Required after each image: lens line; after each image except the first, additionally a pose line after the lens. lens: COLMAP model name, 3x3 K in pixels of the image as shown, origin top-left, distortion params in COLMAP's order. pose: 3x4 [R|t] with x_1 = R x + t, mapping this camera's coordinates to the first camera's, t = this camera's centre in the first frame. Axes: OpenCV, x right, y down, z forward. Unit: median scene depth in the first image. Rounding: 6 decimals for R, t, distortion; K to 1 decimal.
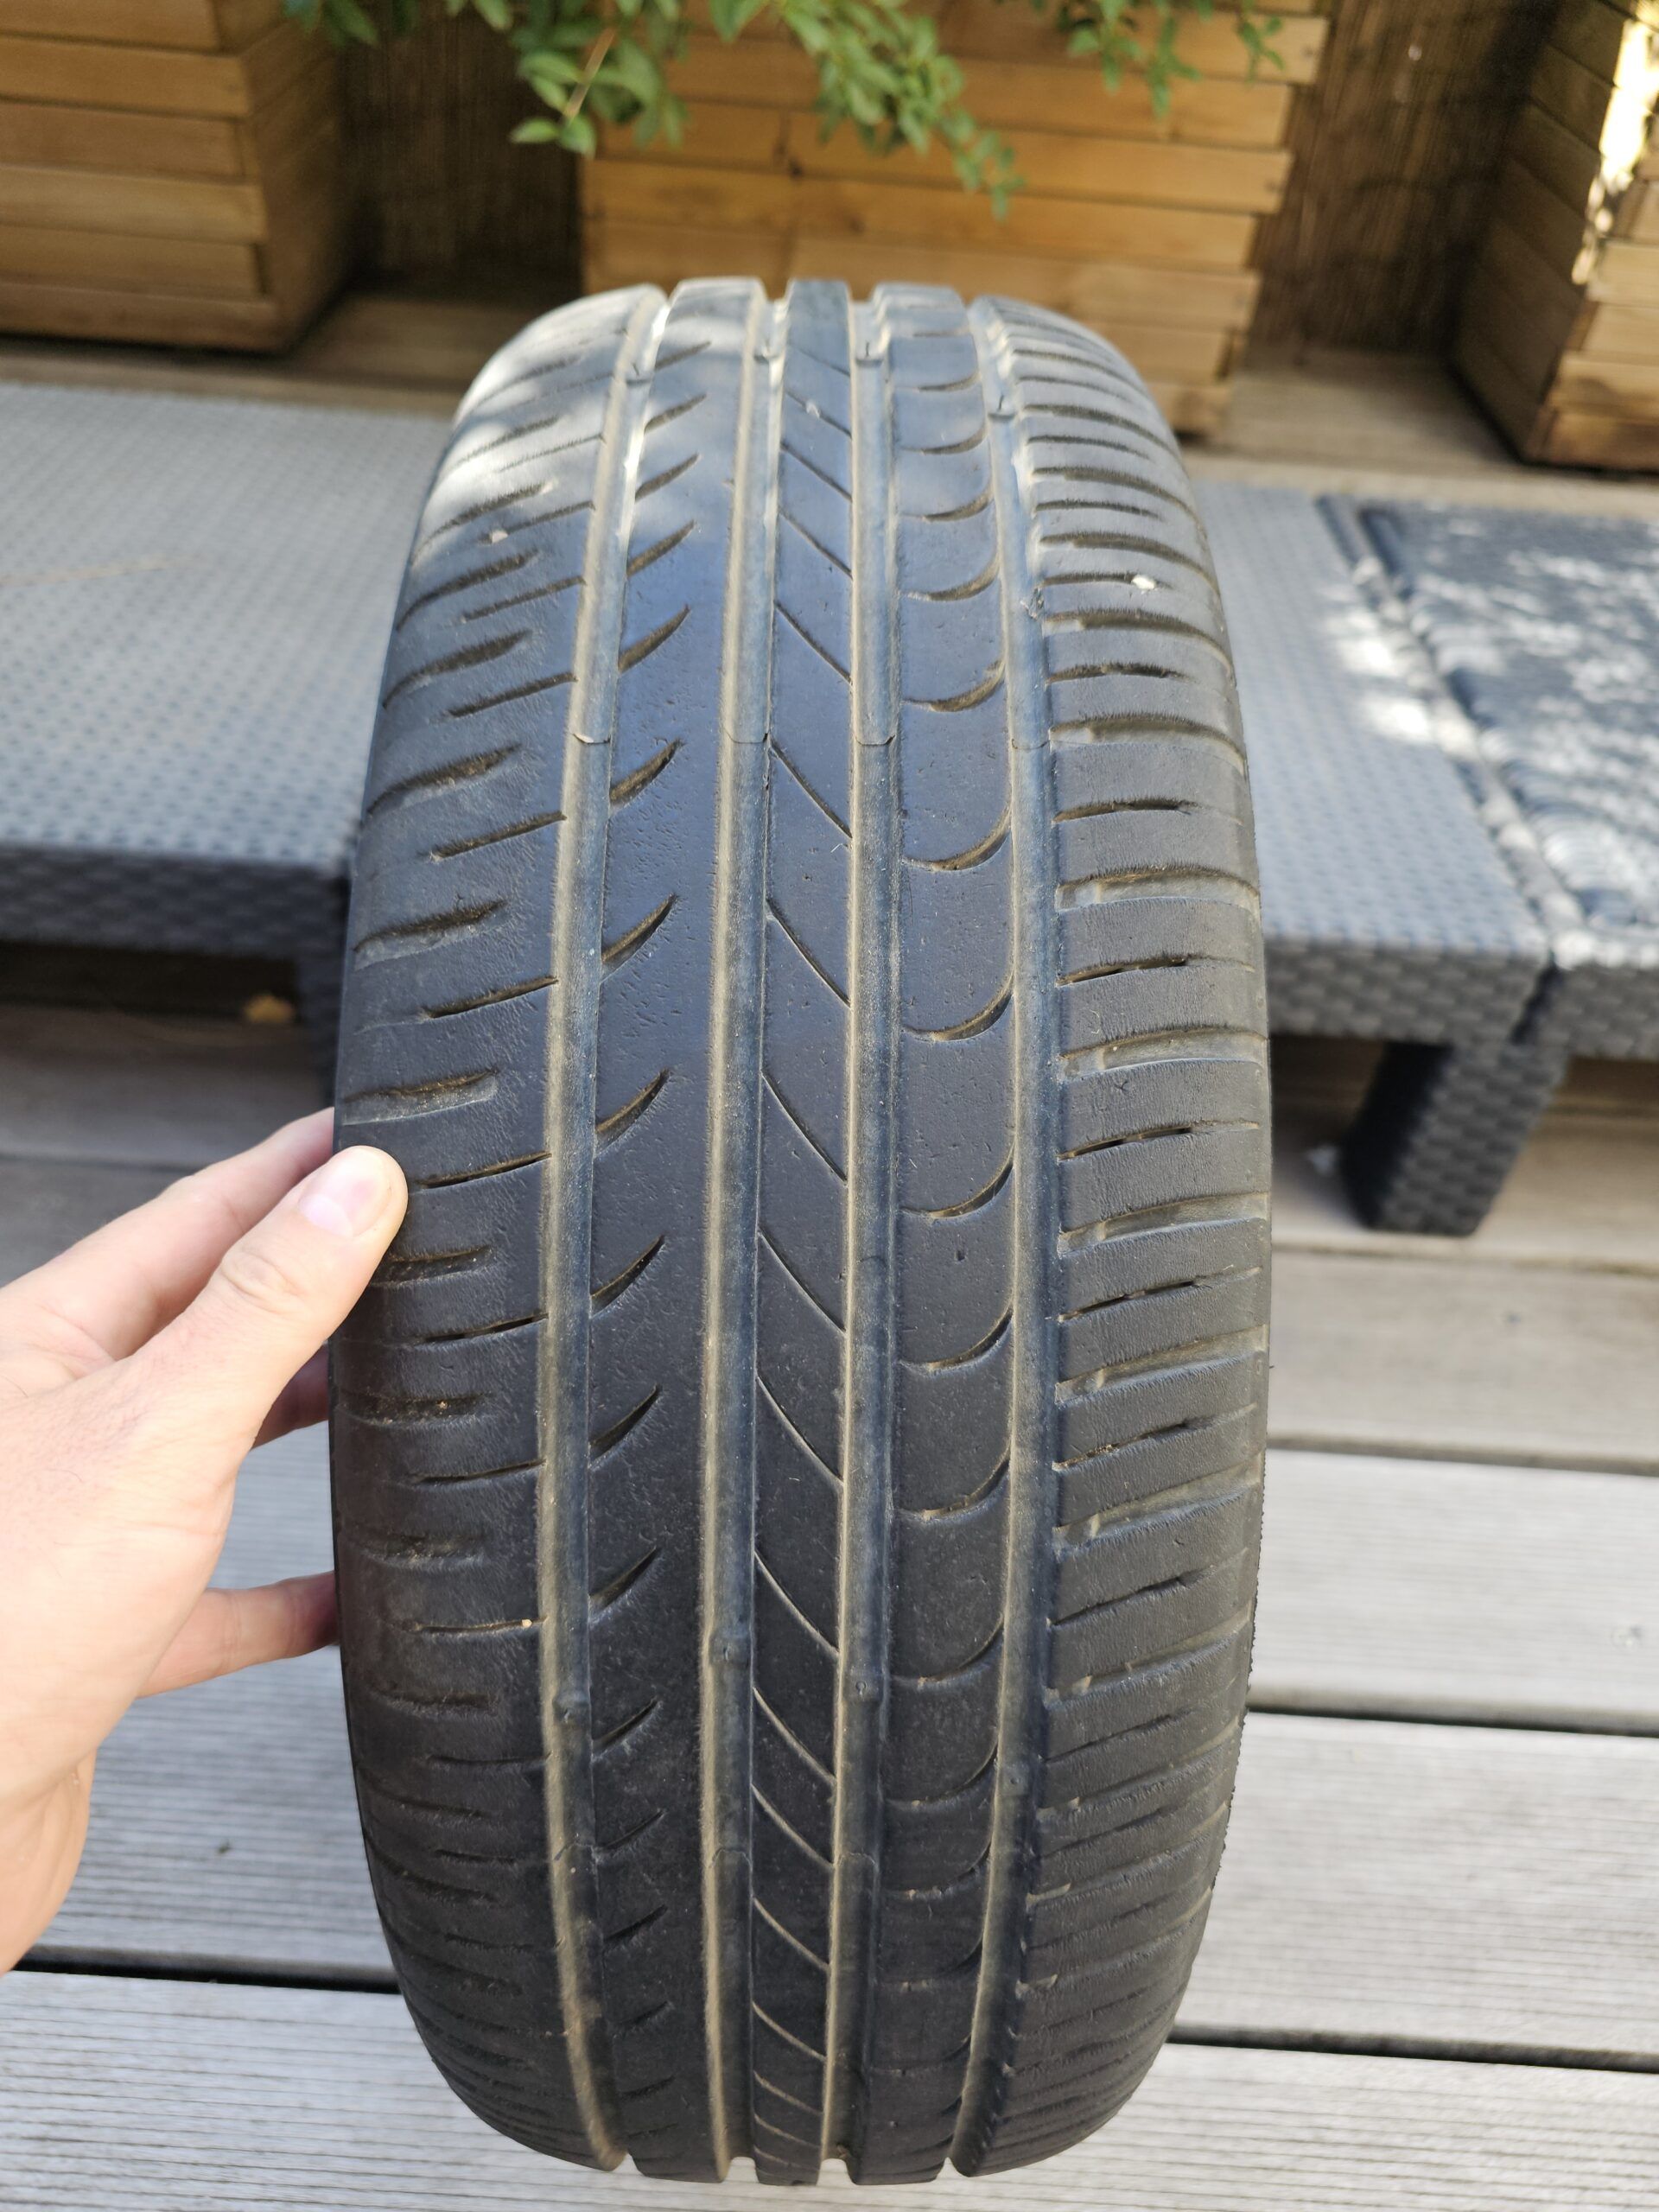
lens RADIAL K [[1485.8, 0, 829.5], [0, 1485.8, 1106.0], [0, 0, 1]] dist [-0.038163, 0.022276]
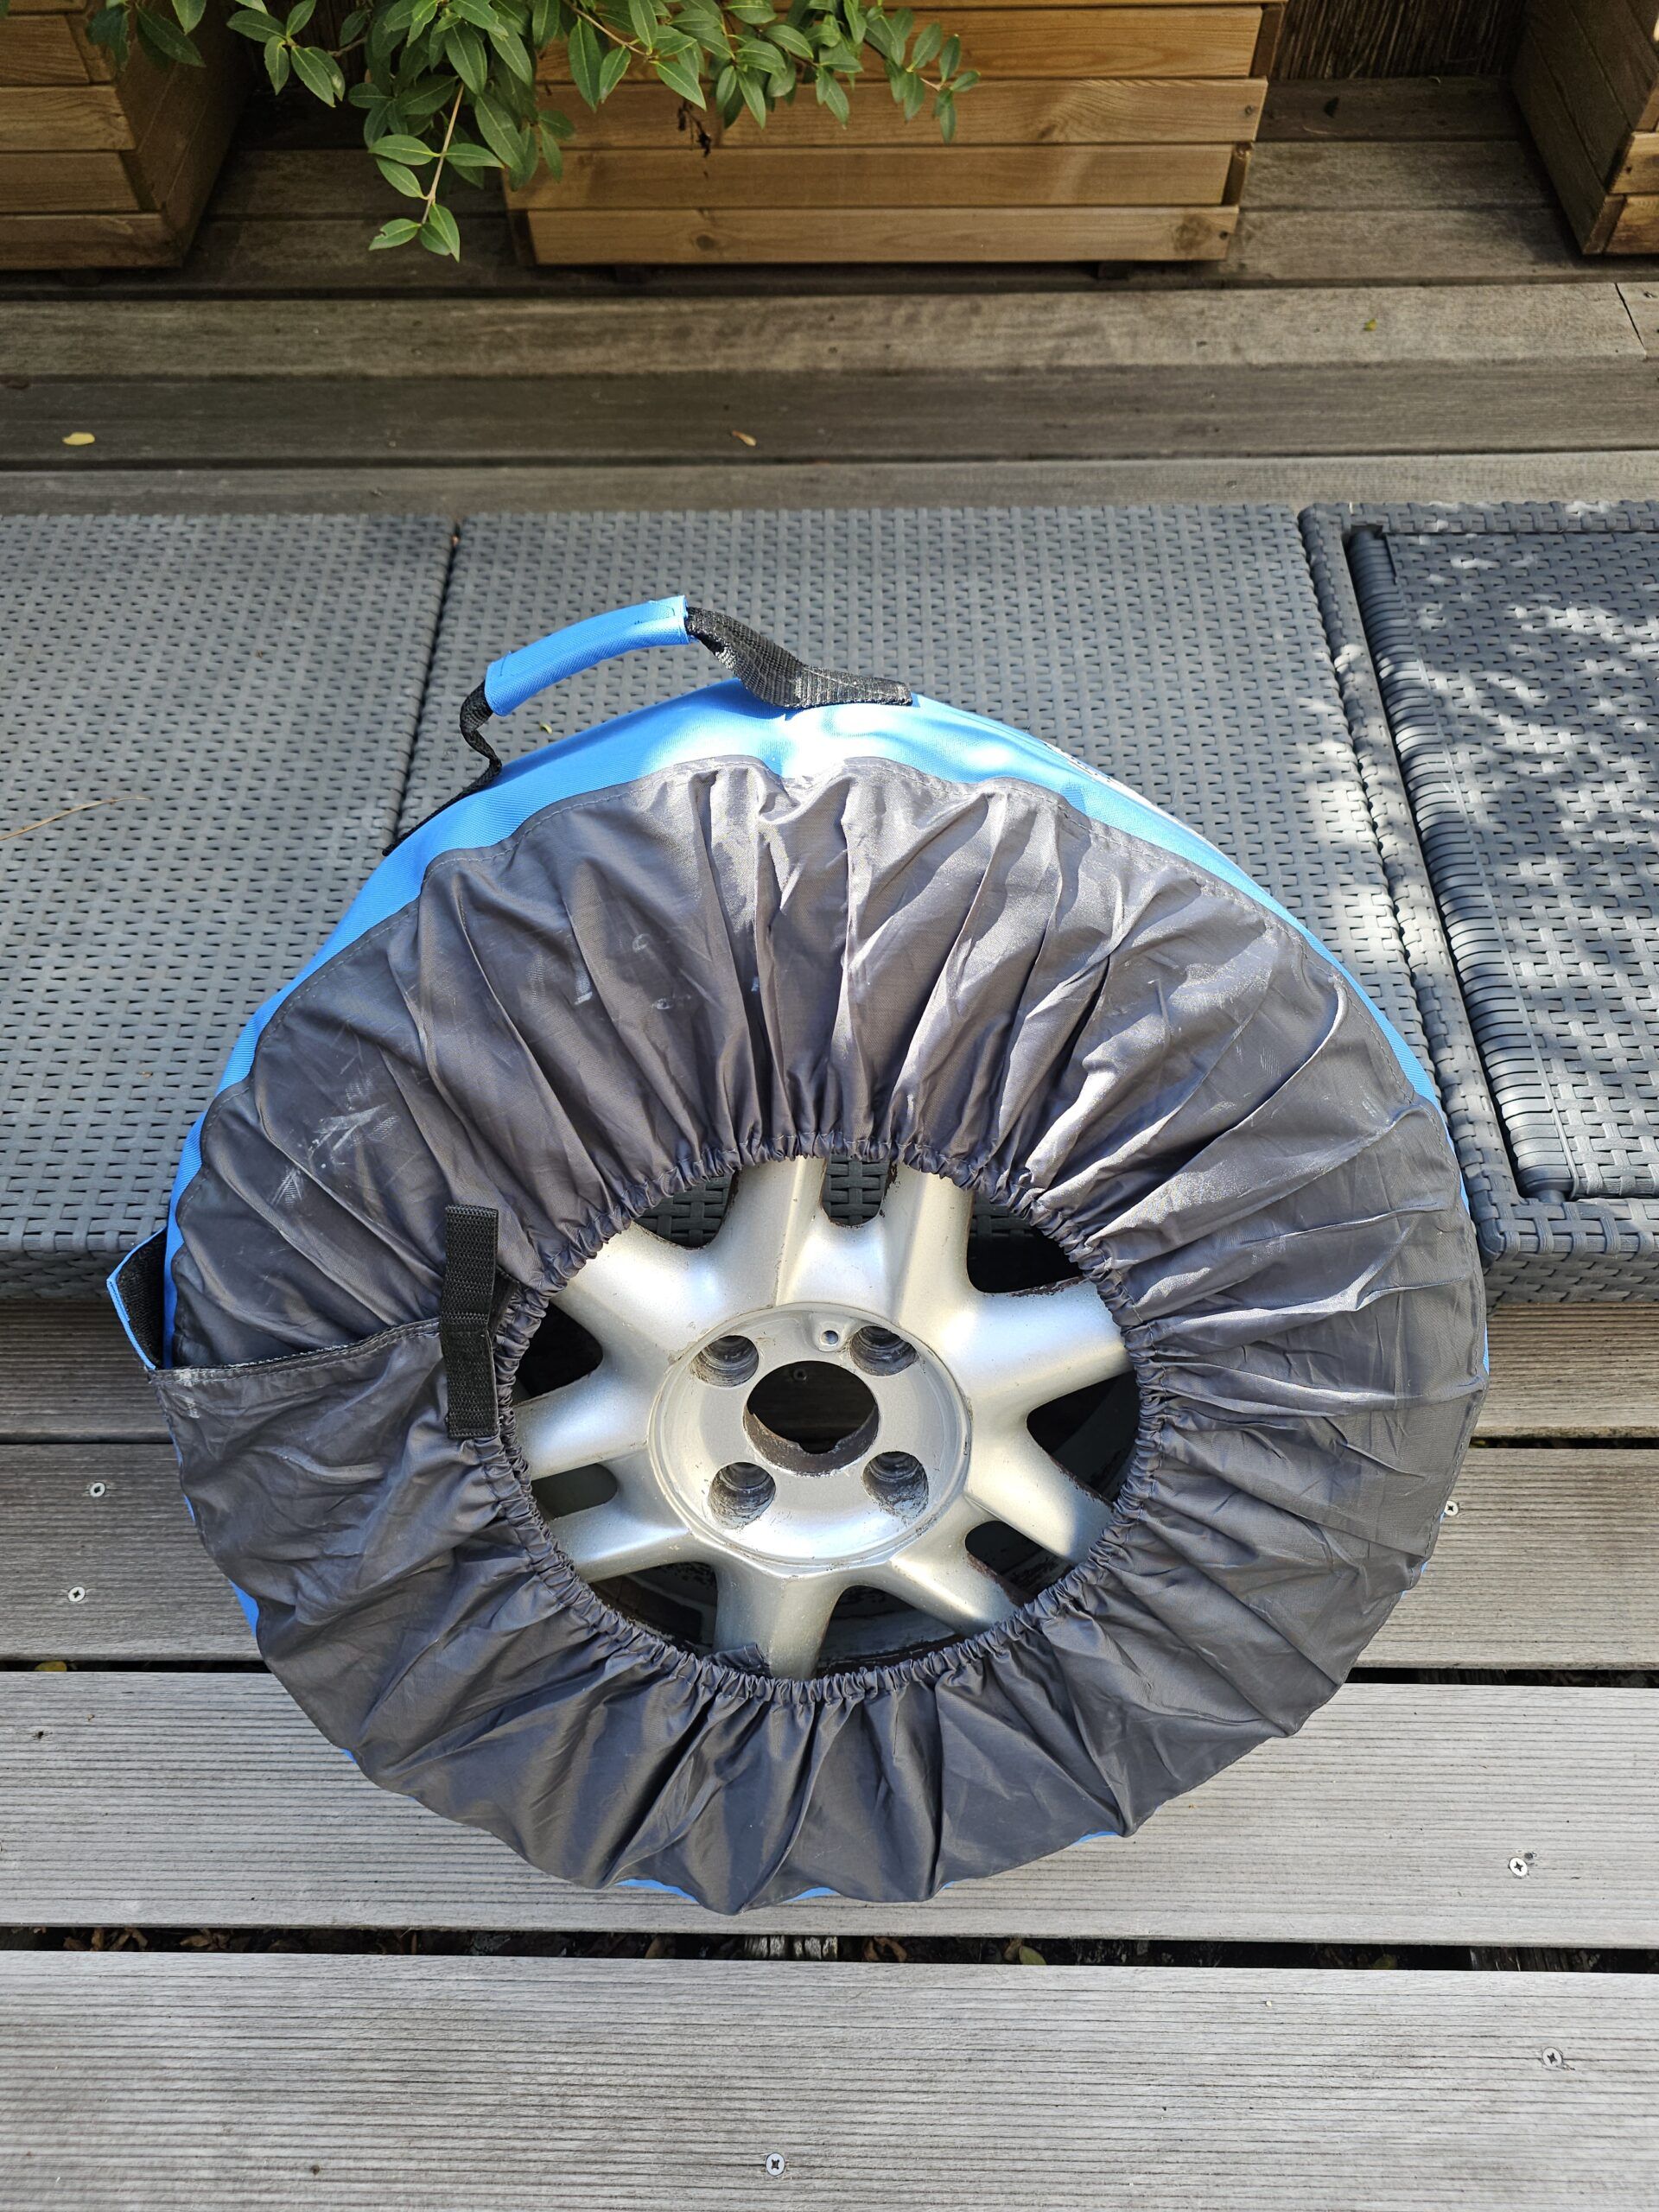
lens RADIAL K [[1417.8, 0, 829.5], [0, 1417.8, 1106.0], [0, 0, 1]] dist [0.002718, -0.001433]
pose [[0.996812, -0.059340, -0.053338, 0.072054], [0.071294, 0.962569, 0.261491, -0.364383], [0.035825, -0.264460, 0.963731, 0.054535]]
